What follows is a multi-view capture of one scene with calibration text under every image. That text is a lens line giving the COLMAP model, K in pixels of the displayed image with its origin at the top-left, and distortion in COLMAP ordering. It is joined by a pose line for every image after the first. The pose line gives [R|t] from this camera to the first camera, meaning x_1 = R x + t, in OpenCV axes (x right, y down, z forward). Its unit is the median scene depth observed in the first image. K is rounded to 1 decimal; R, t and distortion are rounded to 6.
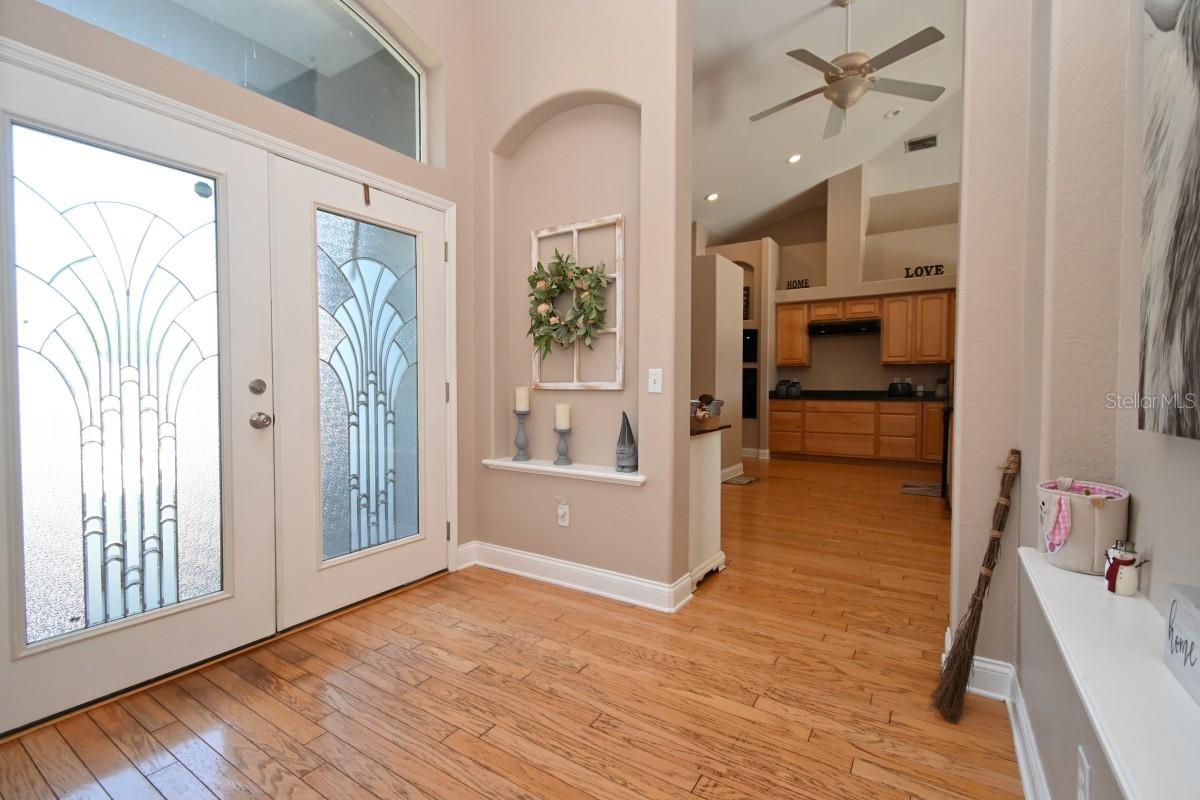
lens RADIAL K [[533.1, 0, 596.1], [0, 533.1, 399.9], [0, 0, 1]] dist [0.000514, -0.000648]
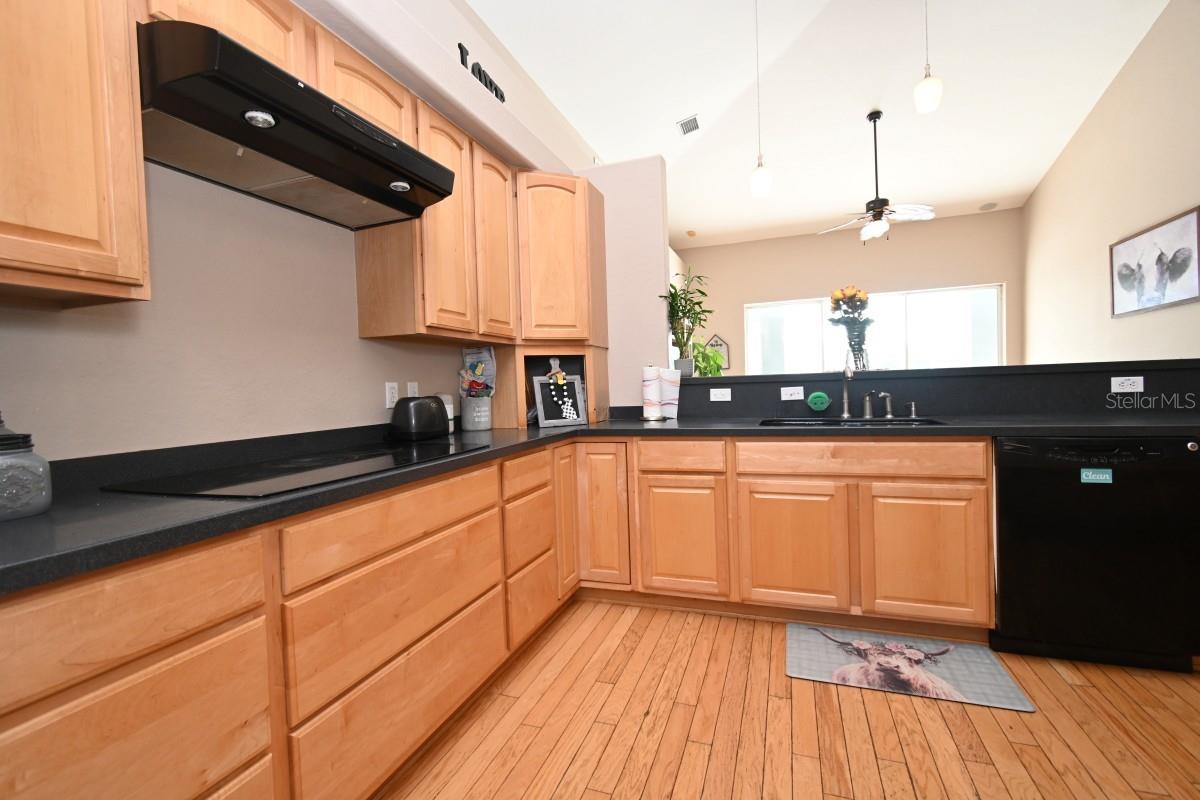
lens RADIAL K [[533.1, 0, 596.1], [0, 533.1, 399.9], [0, 0, 1]] dist [0.000514, -0.000648]
pose [[-0.235713, -0.021998, 0.971574, 0.227694], [0.062825, 0.997308, 0.037822, -0.034461], [-0.969790, 0.069954, -0.233696, 0.944546]]
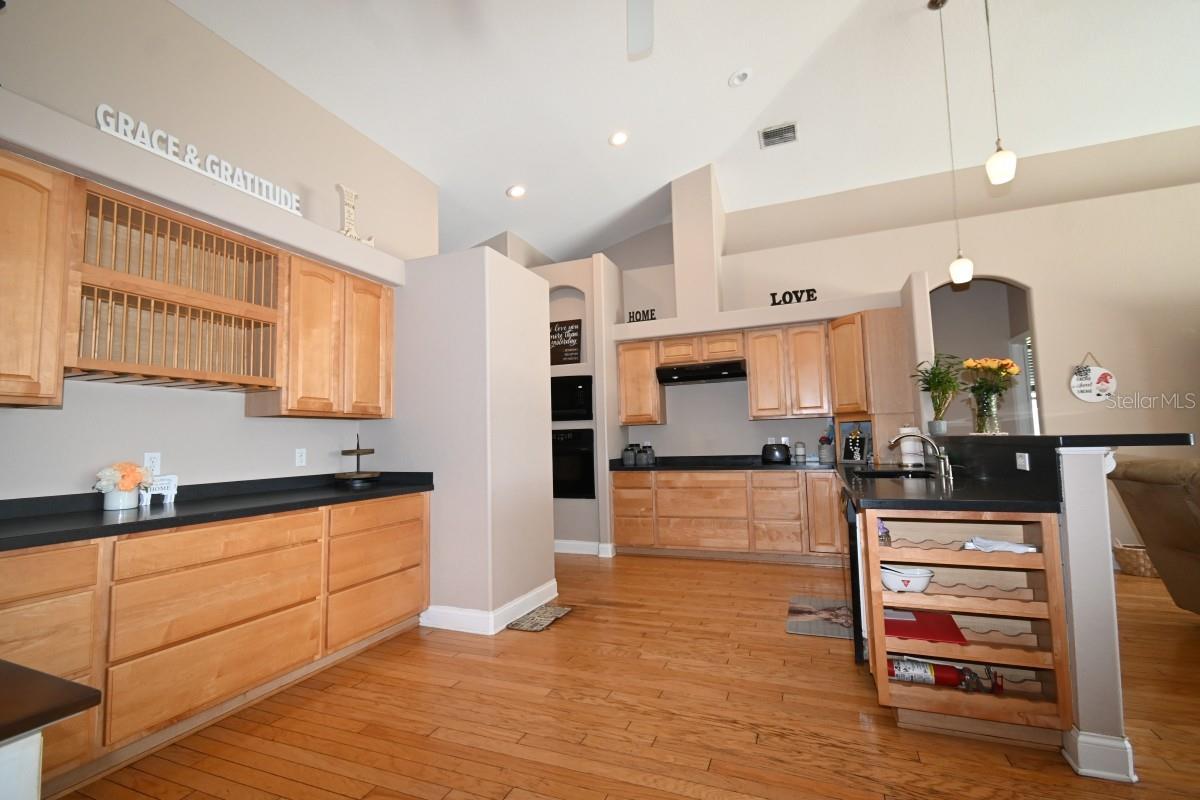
lens RADIAL K [[533.1, 0, 596.1], [0, 533.1, 399.9], [0, 0, 1]] dist [0.000514, -0.000648]
pose [[0.981717, -0.013441, 0.189870, 0.178478], [0.034617, 0.993476, -0.108658, -0.020630], [-0.187171, 0.113244, 0.975778, 0.303805]]
